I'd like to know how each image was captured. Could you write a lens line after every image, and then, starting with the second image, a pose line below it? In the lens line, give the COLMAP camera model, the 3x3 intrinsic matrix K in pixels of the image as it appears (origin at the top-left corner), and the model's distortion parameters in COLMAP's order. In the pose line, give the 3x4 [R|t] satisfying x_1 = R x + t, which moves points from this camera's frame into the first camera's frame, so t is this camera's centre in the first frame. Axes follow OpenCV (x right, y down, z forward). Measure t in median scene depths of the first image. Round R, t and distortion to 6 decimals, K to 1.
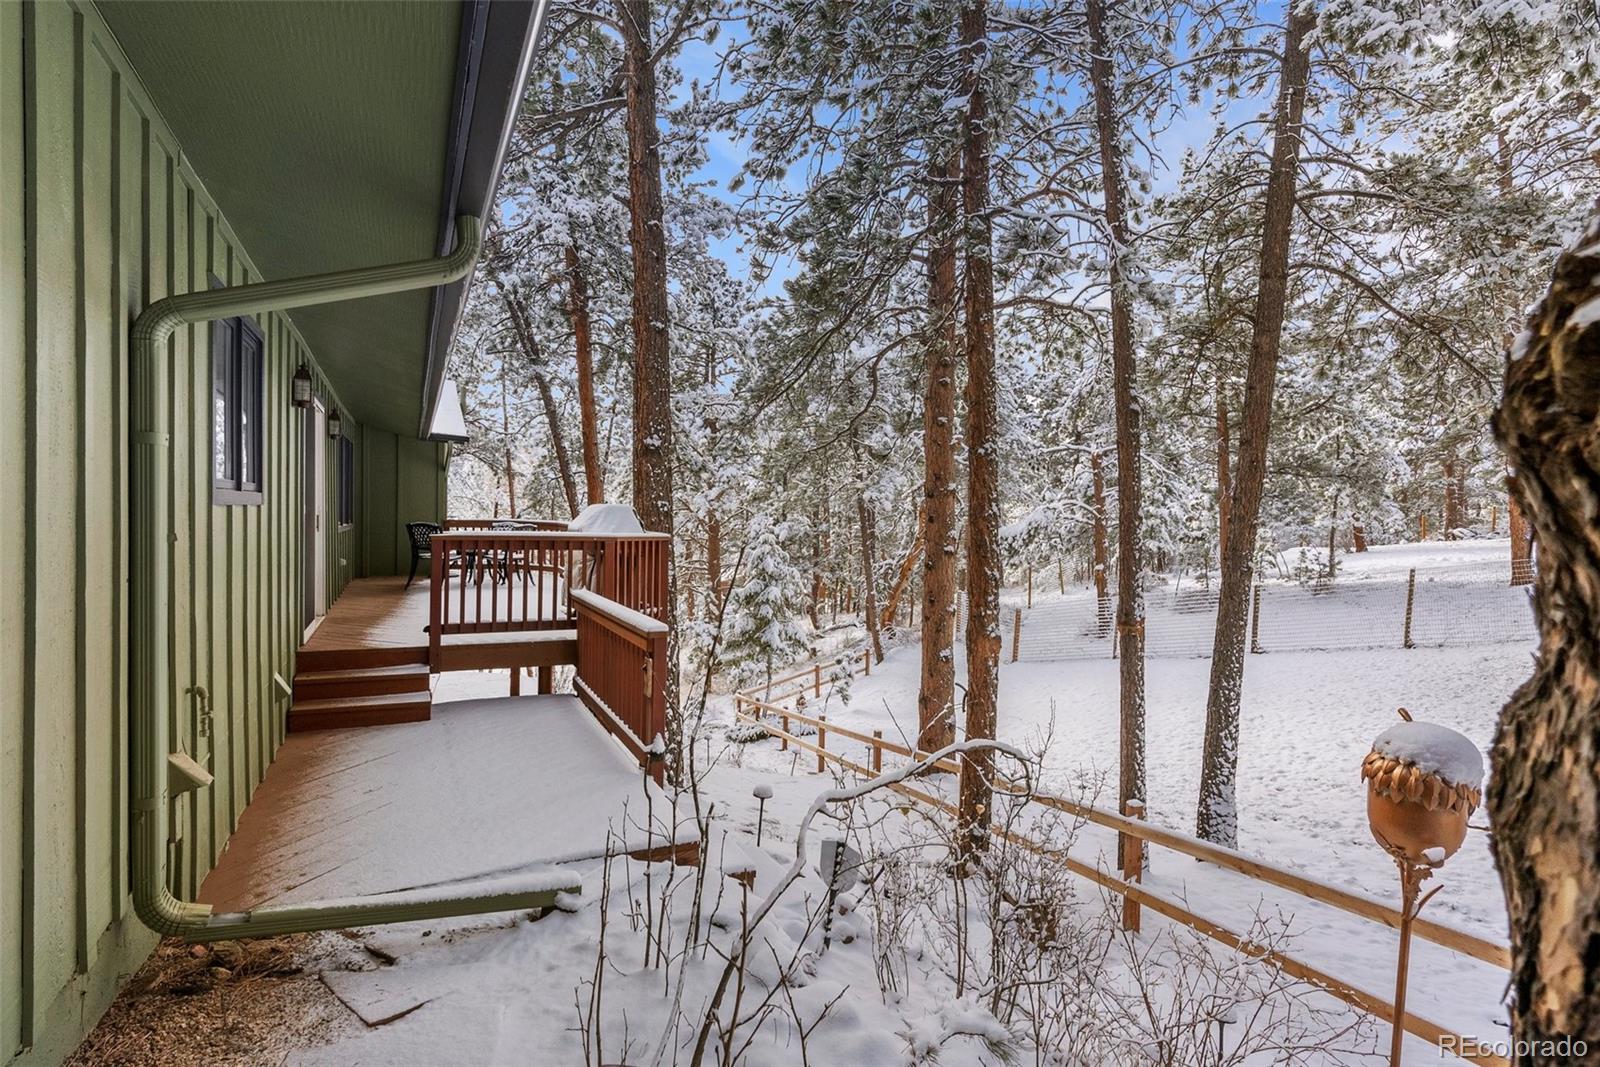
lens RADIAL K [[810.7, 0, 800.0], [0, 810.7, 533.5], [0, 0, 1]] dist [-0.002238, -0.000327]
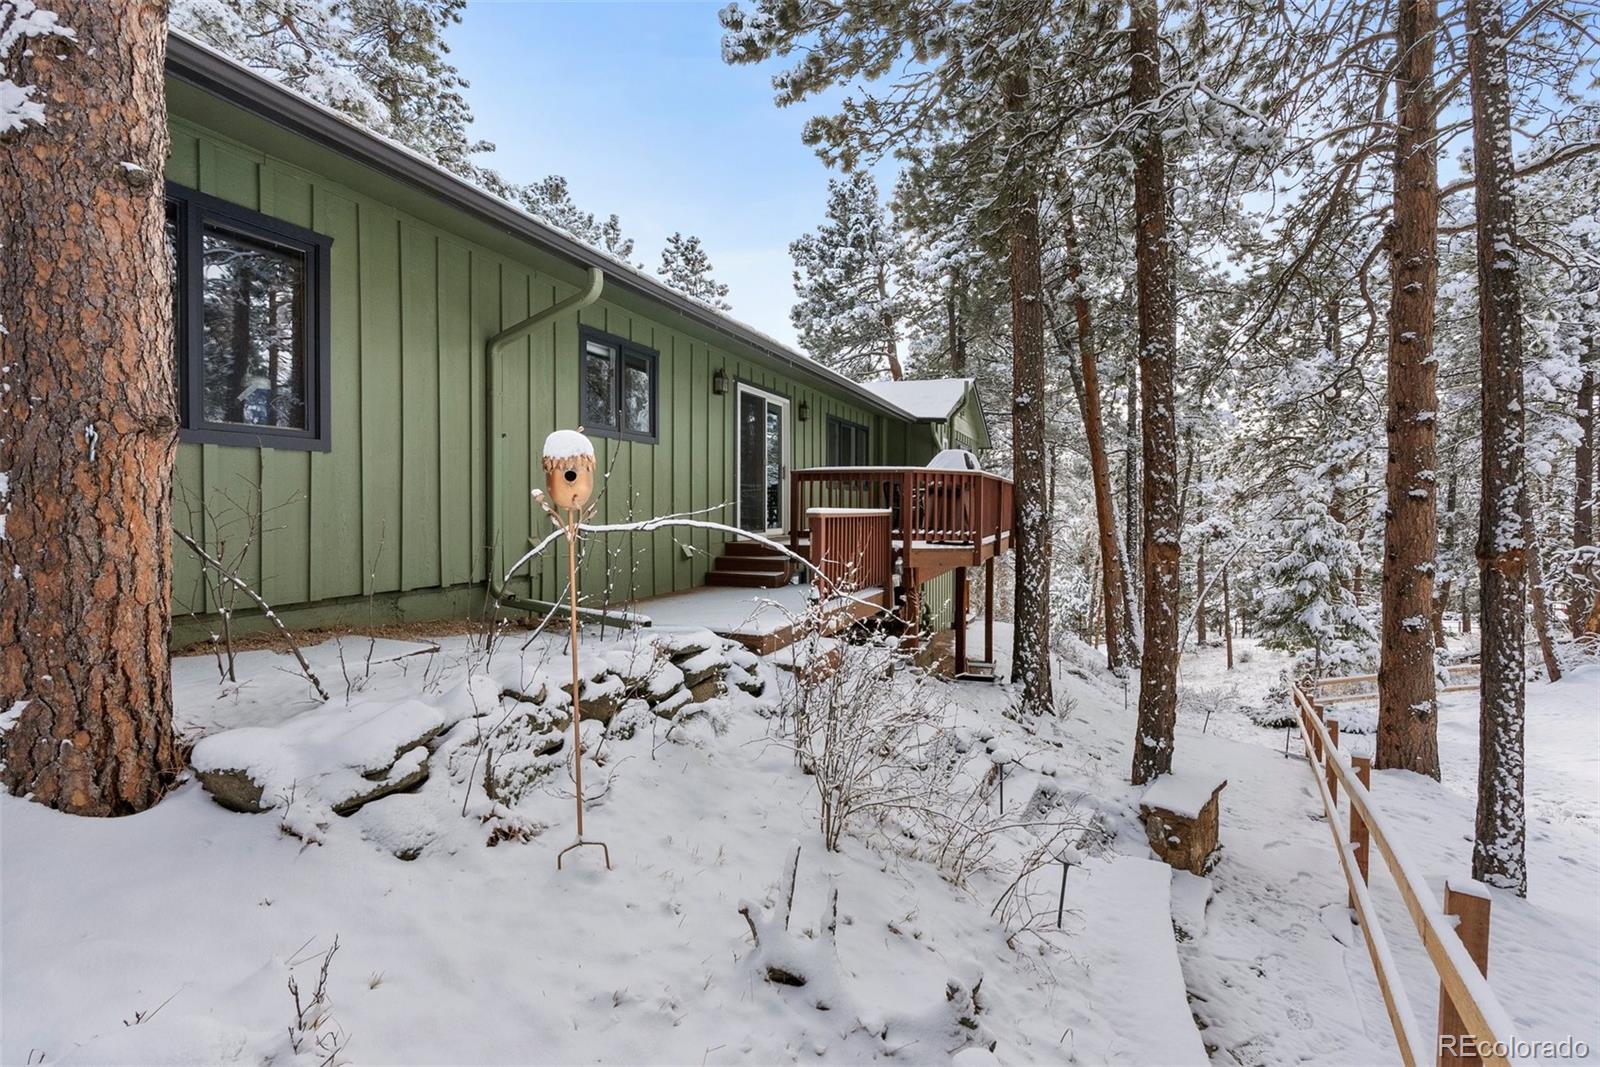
lens RADIAL K [[758.6, 0, 800.0], [0, 758.6, 533.5], [0, 0, 1]] dist [0.000364, 0.000015]
pose [[0.671509, 0.008509, -0.740947, 0.207746], [-0.009926, 0.999948, 0.002487, 0.039757], [0.740930, 0.005685, 0.671559, 0.021950]]
